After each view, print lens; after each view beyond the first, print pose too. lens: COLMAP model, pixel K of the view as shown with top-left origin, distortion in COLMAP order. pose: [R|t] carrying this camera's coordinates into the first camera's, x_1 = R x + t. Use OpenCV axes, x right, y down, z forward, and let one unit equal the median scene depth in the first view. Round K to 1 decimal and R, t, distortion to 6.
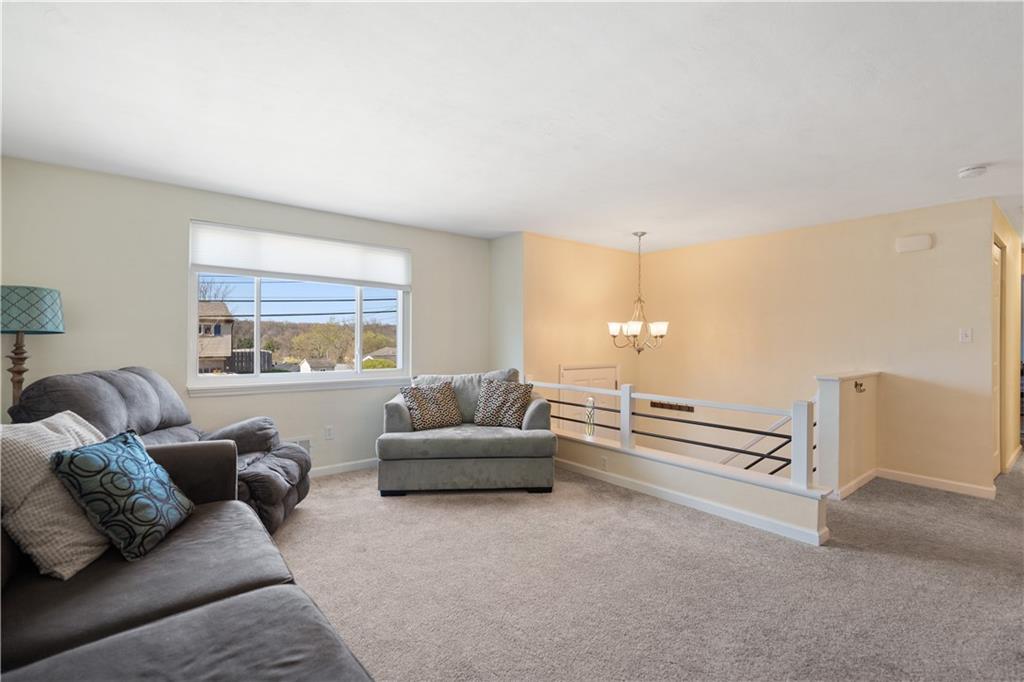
lens RADIAL K [[465.7, 0, 514.6], [0, 465.7, 339.6], [0, 0, 1]] dist [-0.003155, -0.000239]
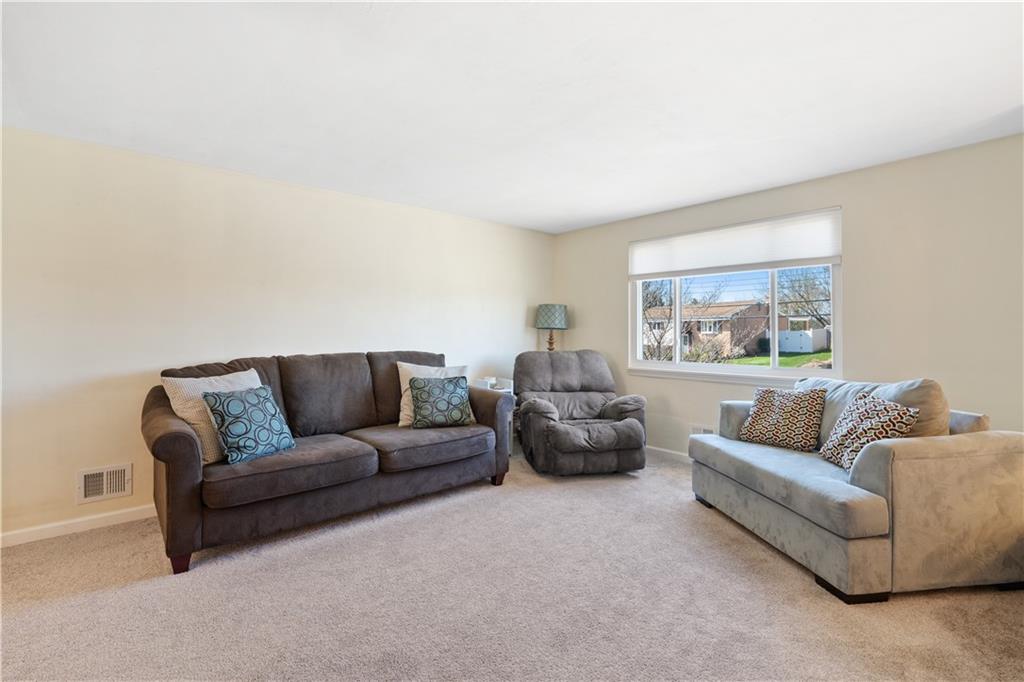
lens RADIAL K [[465.7, 0, 514.7], [0, 465.7, 339.3], [0, 0, 1]] dist [-0.003155, -0.000239]
pose [[0.051319, 0.010794, -0.998624, 0.637102], [0.007537, 0.999909, 0.011195, 0.003931], [0.998654, -0.008101, 0.051233, 0.603465]]
